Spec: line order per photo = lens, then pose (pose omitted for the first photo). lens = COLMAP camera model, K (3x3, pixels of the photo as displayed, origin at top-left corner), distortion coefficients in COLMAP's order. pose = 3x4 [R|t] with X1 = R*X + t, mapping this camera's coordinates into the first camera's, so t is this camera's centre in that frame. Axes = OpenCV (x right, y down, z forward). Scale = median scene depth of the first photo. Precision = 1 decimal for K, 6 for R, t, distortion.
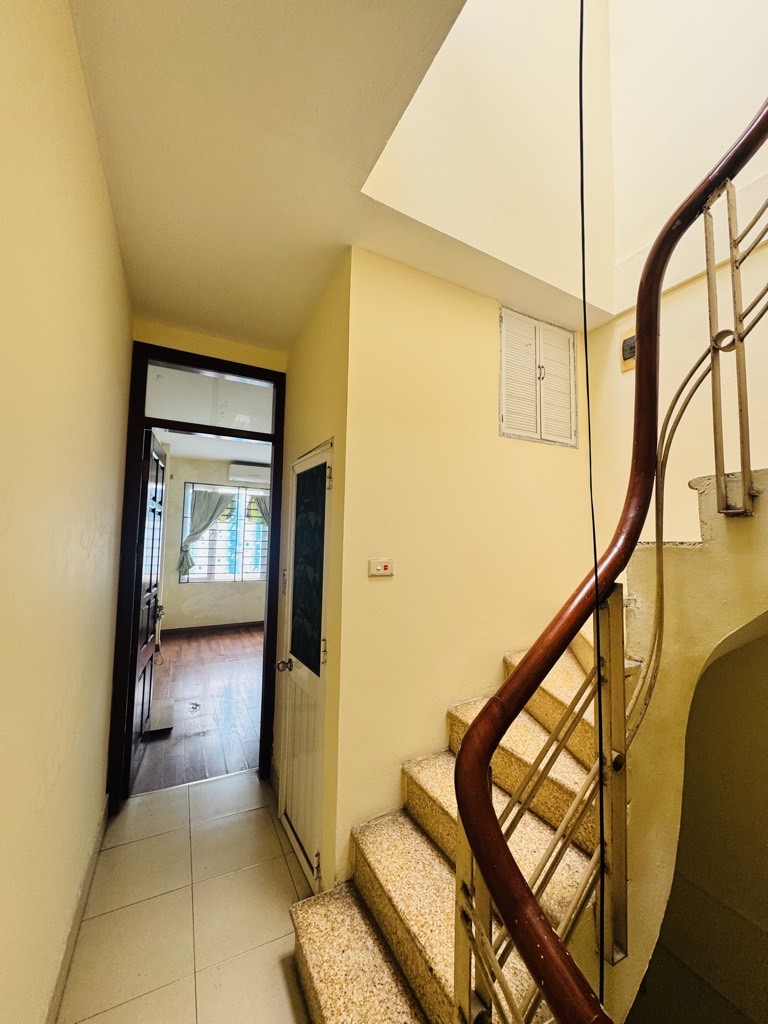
lens RADIAL K [[398.6, 0, 391.0], [0, 398.6, 515.6], [0, 0, 1]] dist [-0.000484, 0.000774]
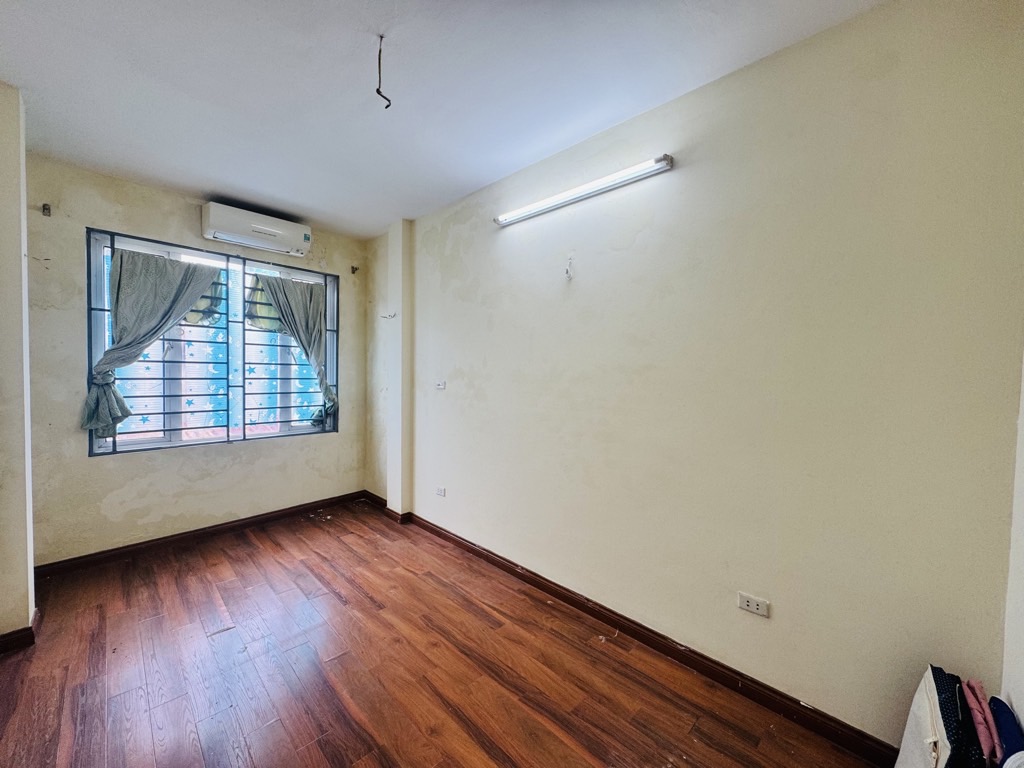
lens RADIAL K [[398.6, 0, 505.6], [0, 398.6, 383.4], [0, 0, 1]] dist [-0.000484, 0.000774]
pose [[0.953545, -0.009249, 0.301107, -0.206389], [-0.021774, 0.994798, 0.099510, 0.031002], [-0.300461, -0.101444, 0.948384, 0.414641]]
